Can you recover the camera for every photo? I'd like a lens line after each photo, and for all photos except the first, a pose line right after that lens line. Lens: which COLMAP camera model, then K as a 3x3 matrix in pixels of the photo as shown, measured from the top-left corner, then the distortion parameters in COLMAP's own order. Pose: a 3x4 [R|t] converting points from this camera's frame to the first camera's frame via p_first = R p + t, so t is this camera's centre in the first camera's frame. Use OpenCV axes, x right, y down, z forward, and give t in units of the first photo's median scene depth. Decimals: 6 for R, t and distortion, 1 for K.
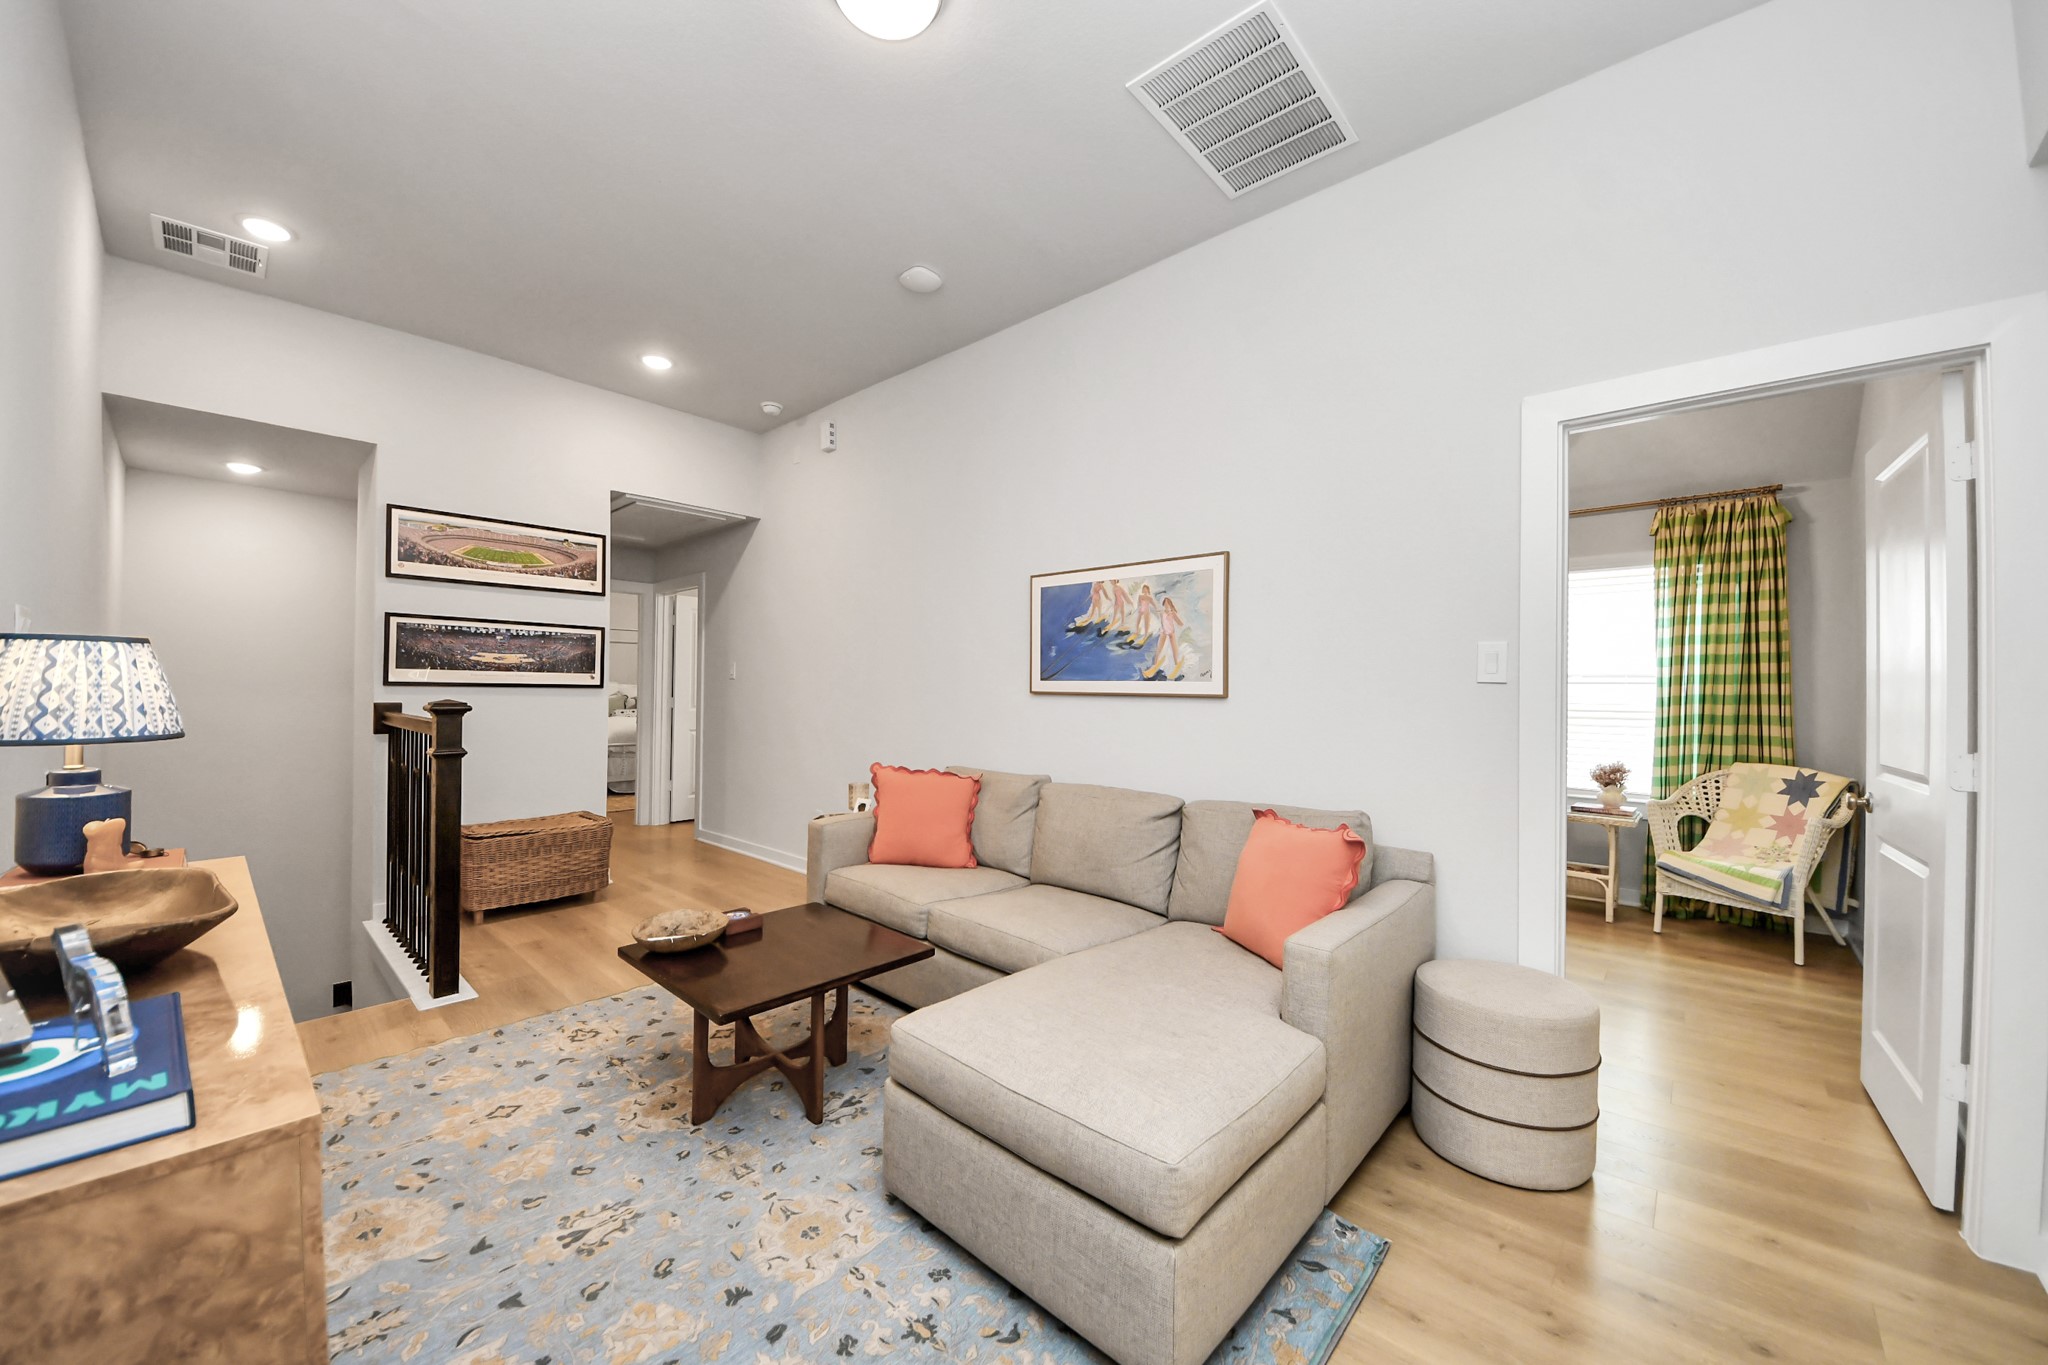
lens RADIAL K [[756.0, 0, 1024.0], [0, 756.0, 682.5], [0, 0, 1]] dist [0.009725, -0.008397]
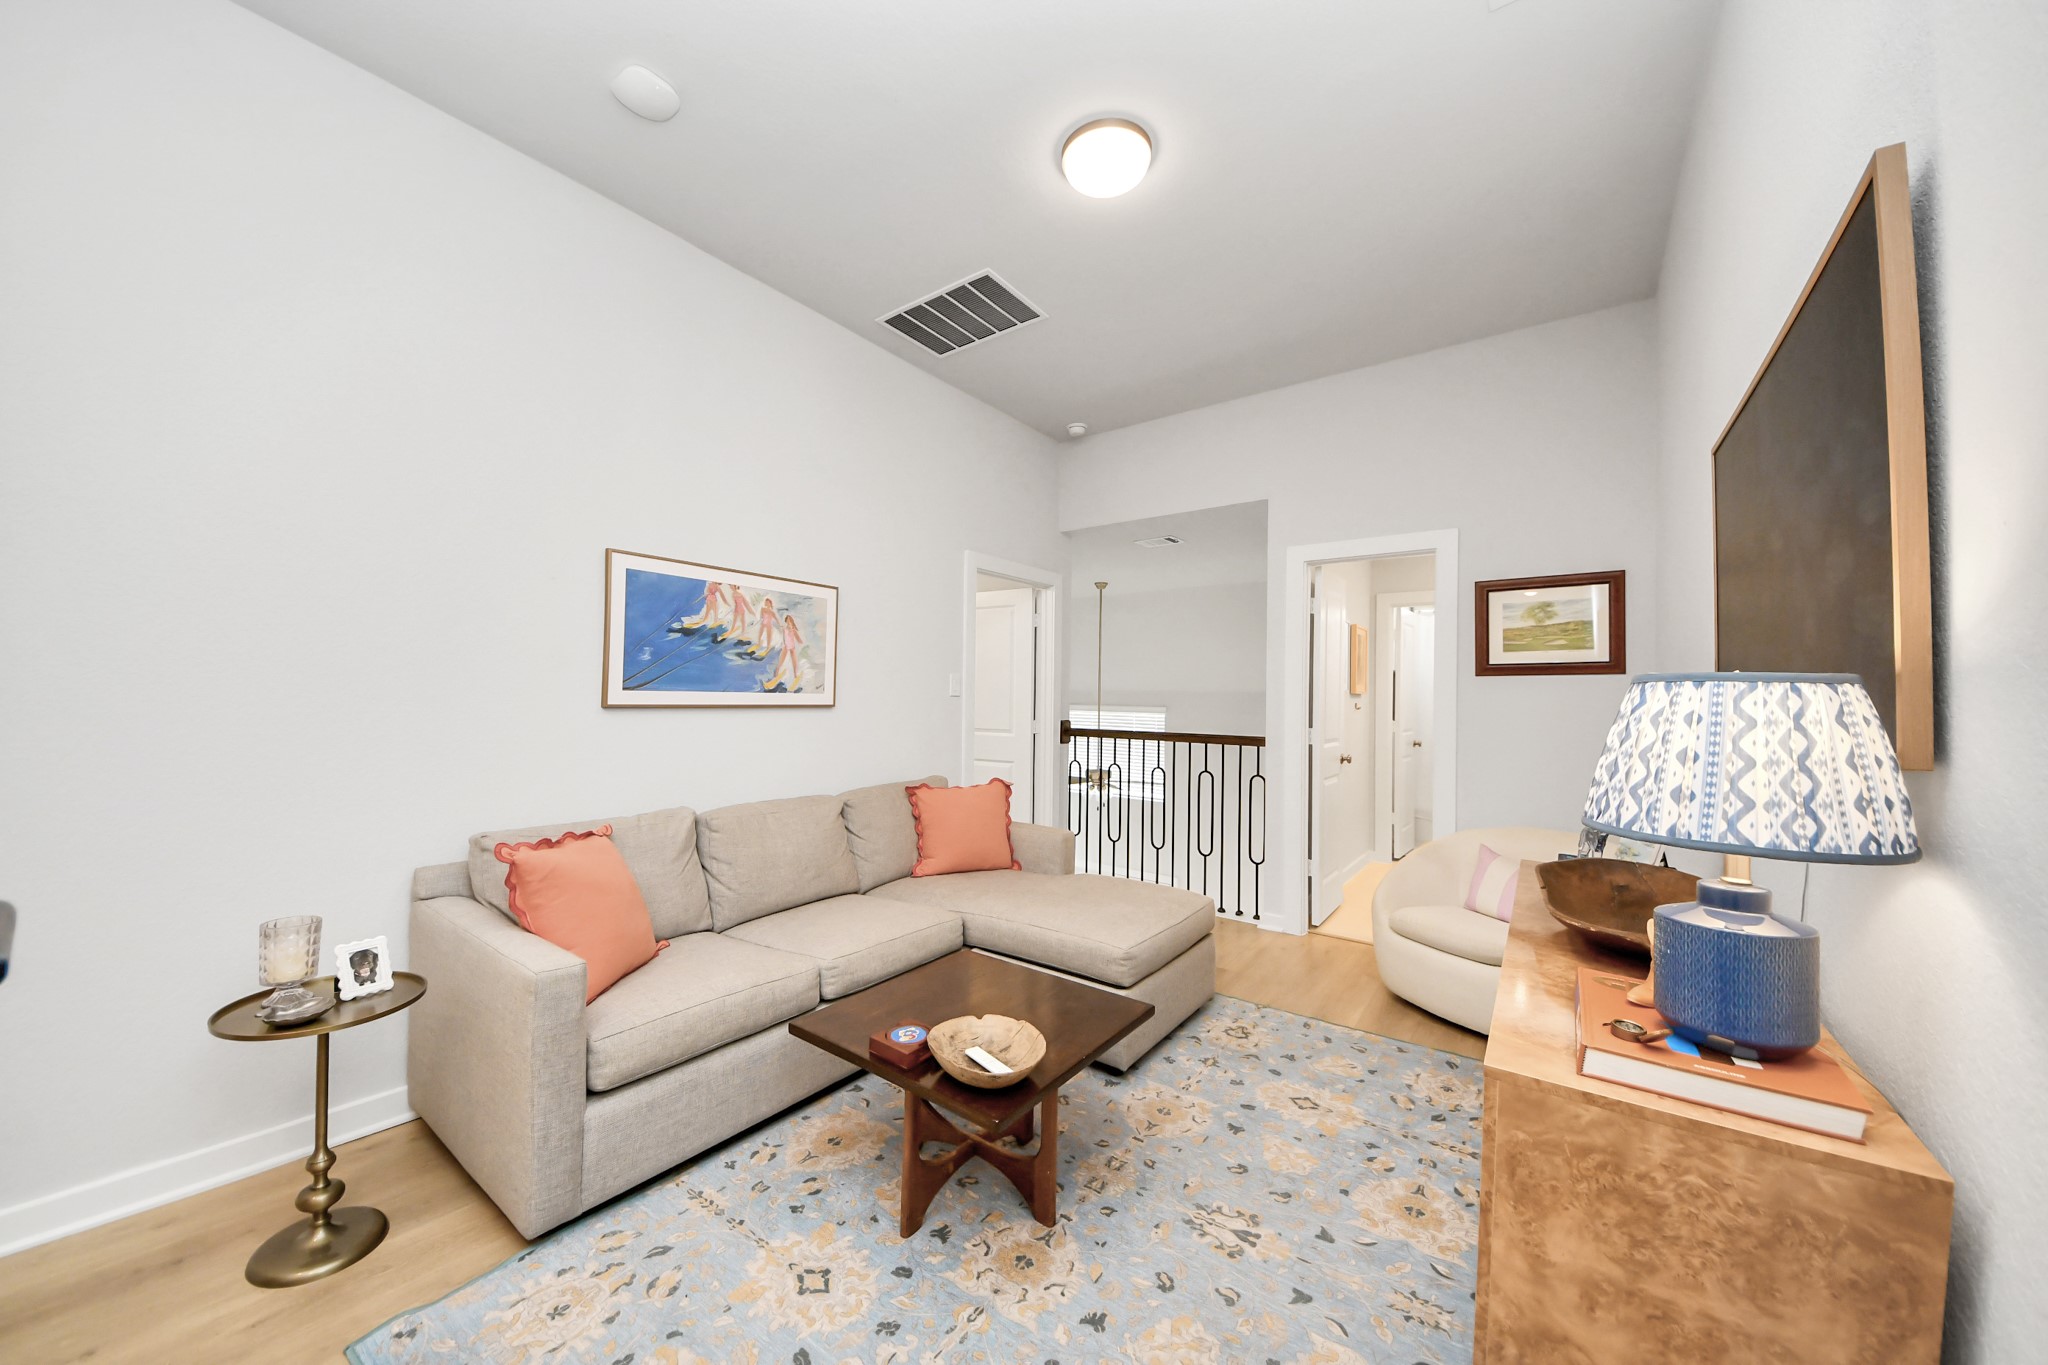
lens RADIAL K [[722.3, 0, 1012.4], [0, 722.3, 683.5], [0, 0, 1]] dist [0.039462, -0.023644]
pose [[-0.104168, 0.014543, 0.994453, -0.851175], [-0.013986, 0.999773, -0.016086, -0.003200], [-0.994461, -0.015584, -0.103941, 0.776704]]
